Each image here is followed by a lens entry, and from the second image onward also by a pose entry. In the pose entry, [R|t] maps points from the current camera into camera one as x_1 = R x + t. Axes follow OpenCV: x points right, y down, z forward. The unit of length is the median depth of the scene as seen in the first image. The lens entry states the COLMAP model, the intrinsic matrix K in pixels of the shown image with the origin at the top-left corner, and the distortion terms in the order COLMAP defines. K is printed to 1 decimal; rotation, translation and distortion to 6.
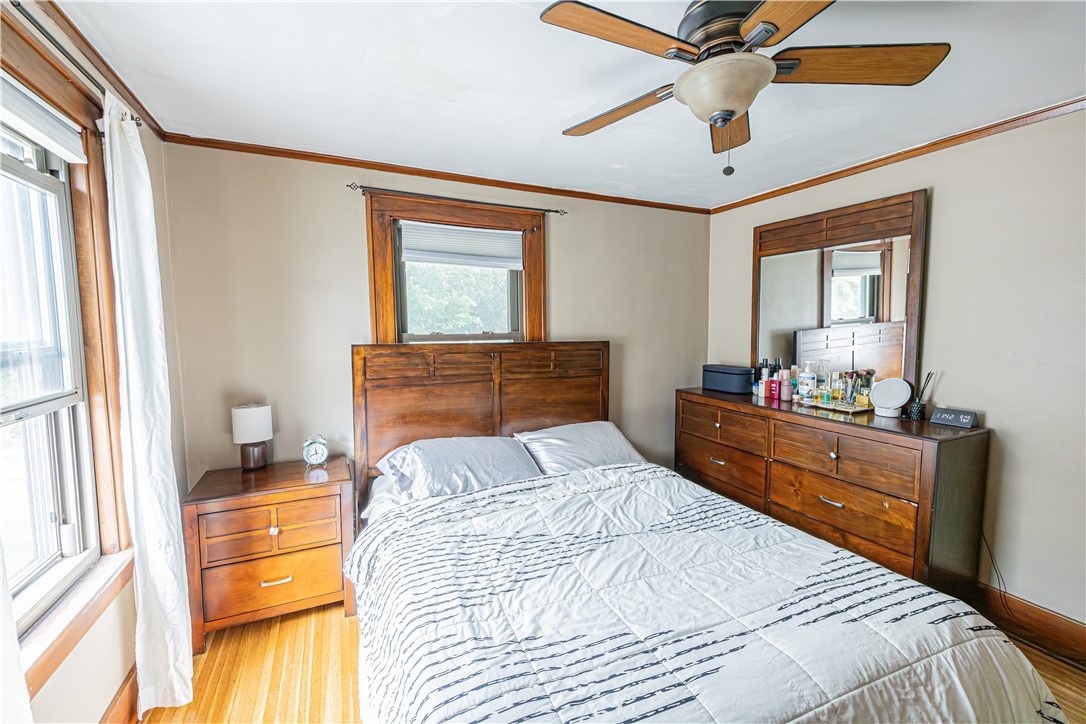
lens RADIAL K [[454.7, 0, 543.1], [0, 454.7, 359.7], [0, 0, 1]] dist [0.003163, 0.000493]
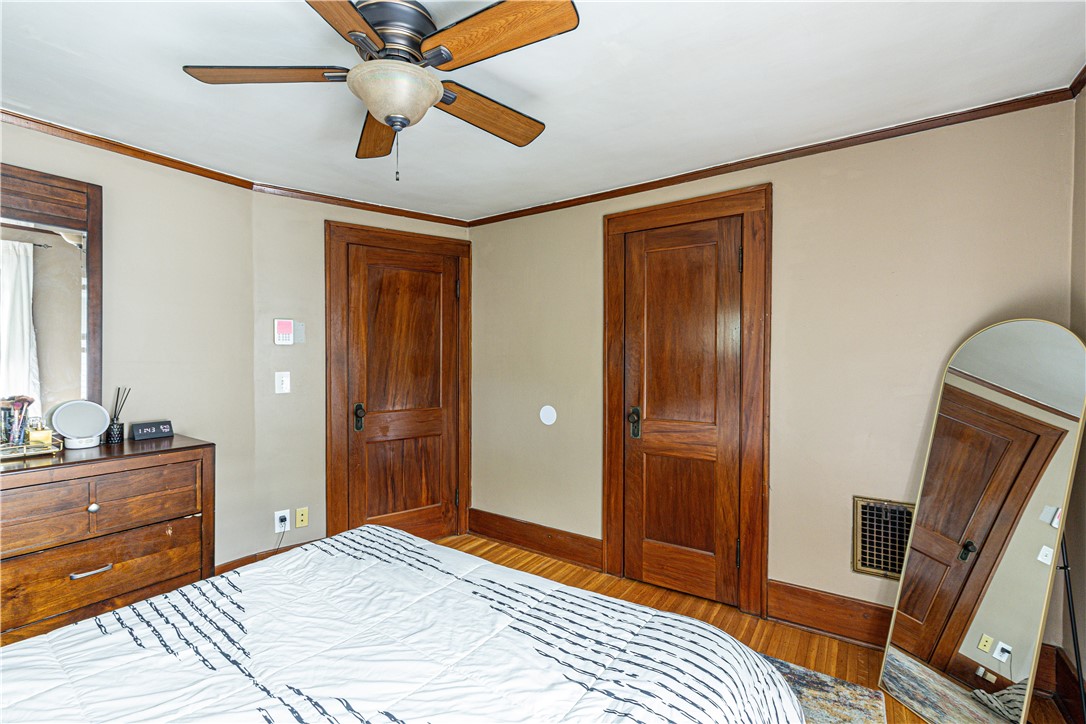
lens RADIAL K [[482.6, 0, 517.4], [0, 482.6, 362.6], [0, 0, 1]] dist [0.000661, 0.000019]
pose [[-0.489384, -0.010913, 0.872000, -0.509299], [0.071944, 0.996008, 0.052841, -0.023046], [-0.869096, 0.088595, -0.486645, 1.004541]]
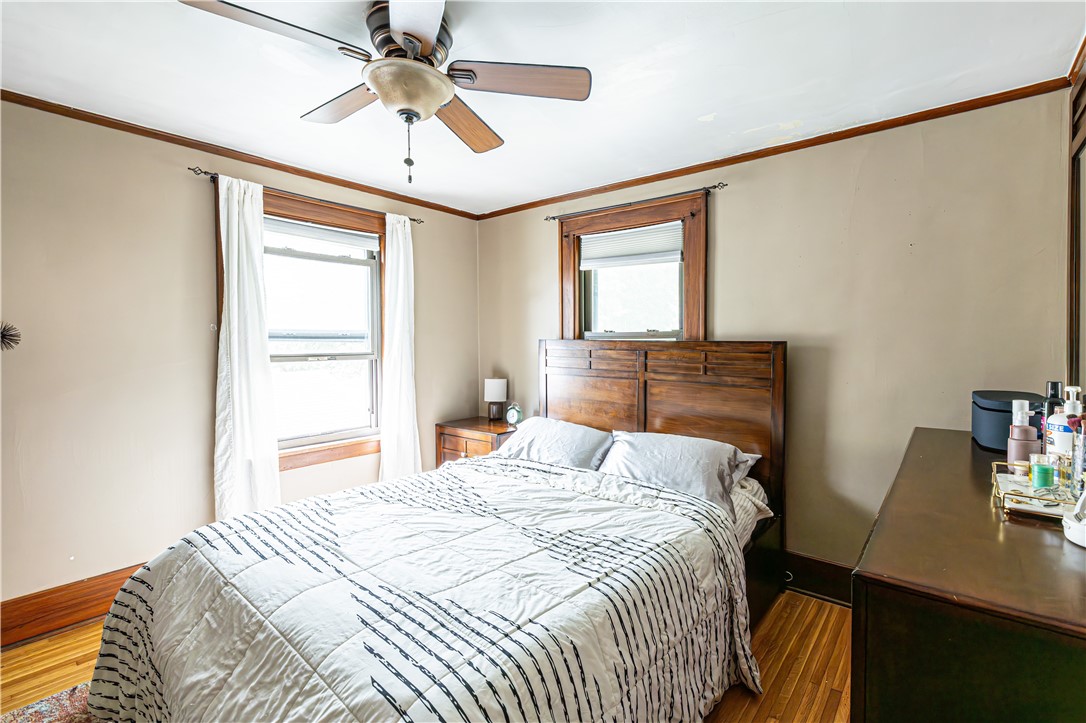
lens RADIAL K [[484.4, 0, 578.7], [0, 484.4, 356.3], [0, 0, 1]] dist [0.002550, 0.000204]
pose [[0.458664, 0.032384, -0.888019, 1.230635], [-0.071687, 0.997427, -0.000653, 0.011931], [0.885713, 0.063959, 0.459806, 0.647563]]
